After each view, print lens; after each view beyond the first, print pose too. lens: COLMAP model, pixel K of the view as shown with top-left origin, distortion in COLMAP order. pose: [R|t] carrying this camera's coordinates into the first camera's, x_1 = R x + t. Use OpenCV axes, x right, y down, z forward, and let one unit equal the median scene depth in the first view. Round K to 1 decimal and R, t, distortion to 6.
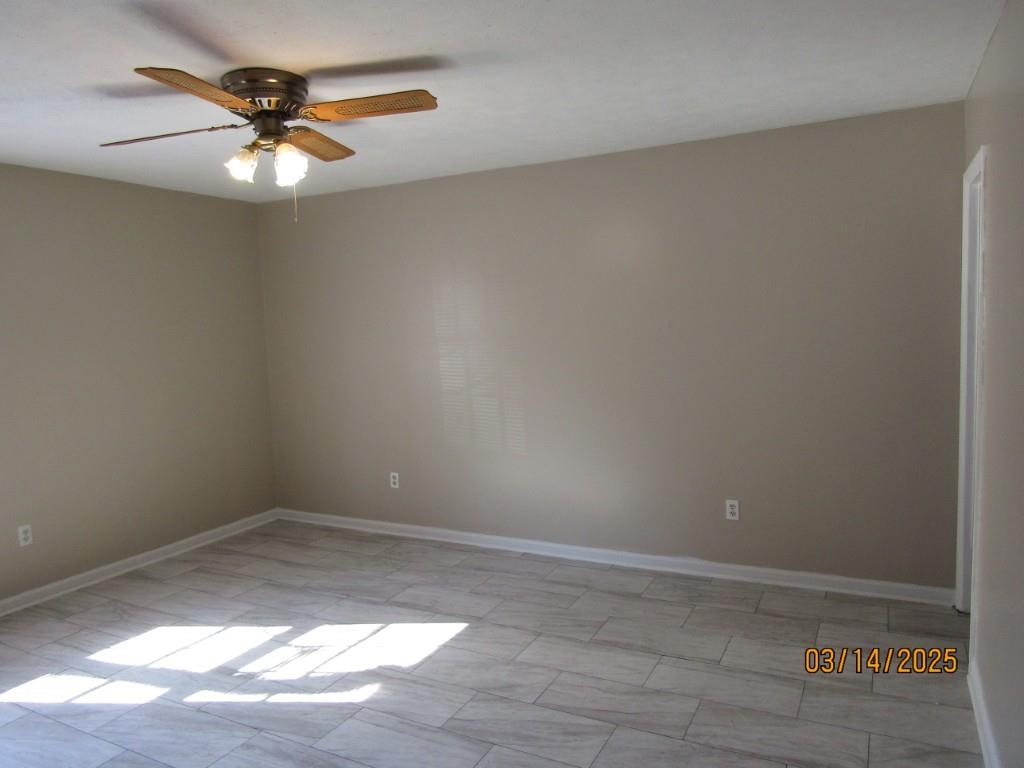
lens RADIAL K [[721.1, 0, 518.7], [0, 721.1, 381.9], [0, 0, 1]] dist [-0.033090, 0.015738]
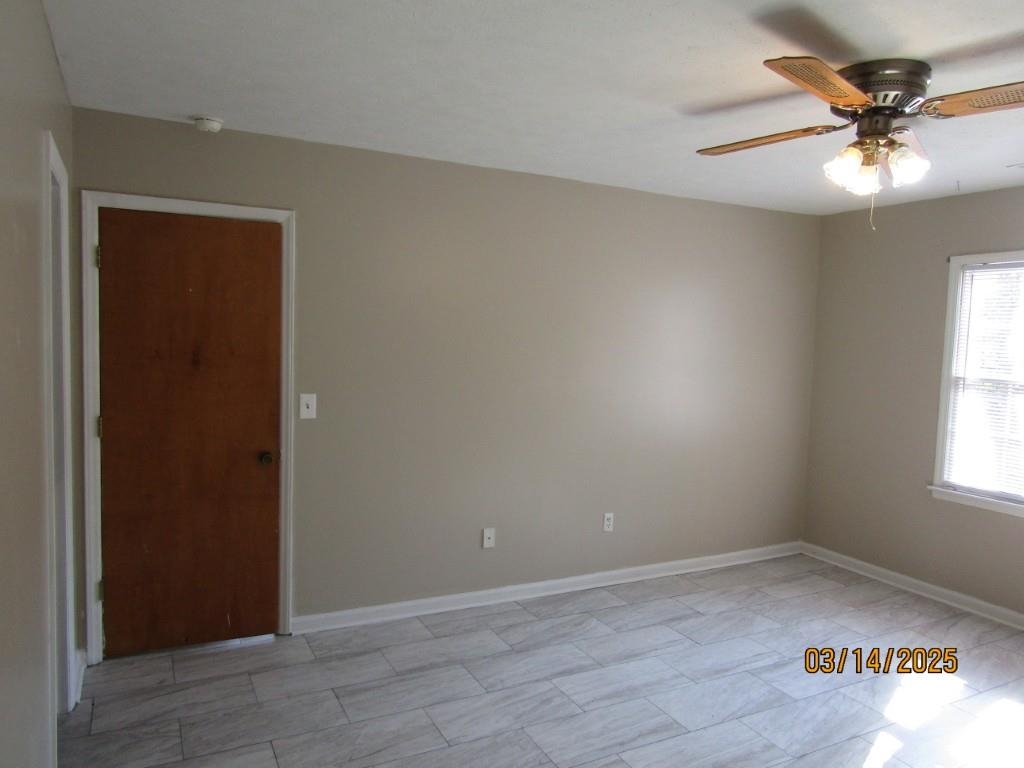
lens RADIAL K [[721.1, 0, 510.4], [0, 721.1, 390.1], [0, 0, 1]] dist [-0.033090, 0.015738]
pose [[-0.573132, 0.081784, -0.815372, 0.547327], [-0.084610, 0.983783, 0.158150, -0.119889], [0.815083, 0.159630, -0.556918, 0.987807]]
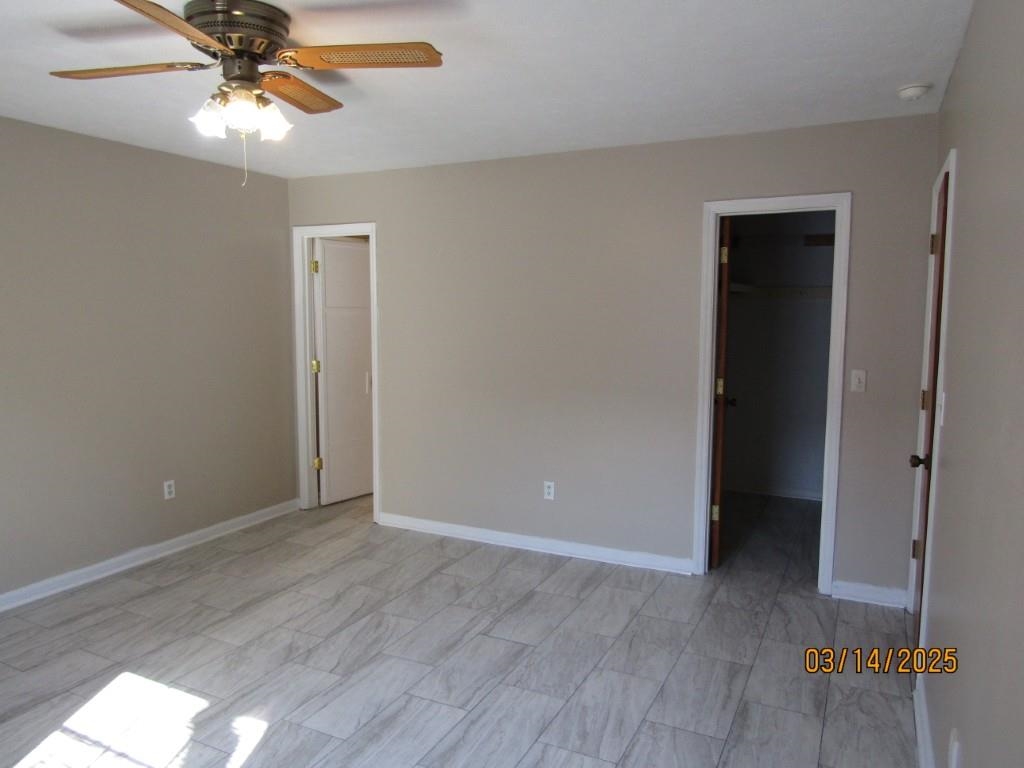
lens RADIAL K [[721.1, 0, 506.5], [0, 721.1, 388.5], [0, 0, 1]] dist [-0.033090, 0.015738]
pose [[-0.010479, -0.072203, 0.997335, -1.013238], [0.084949, 0.993720, 0.072834, -0.014822], [-0.996330, 0.085486, -0.004280, 0.612998]]
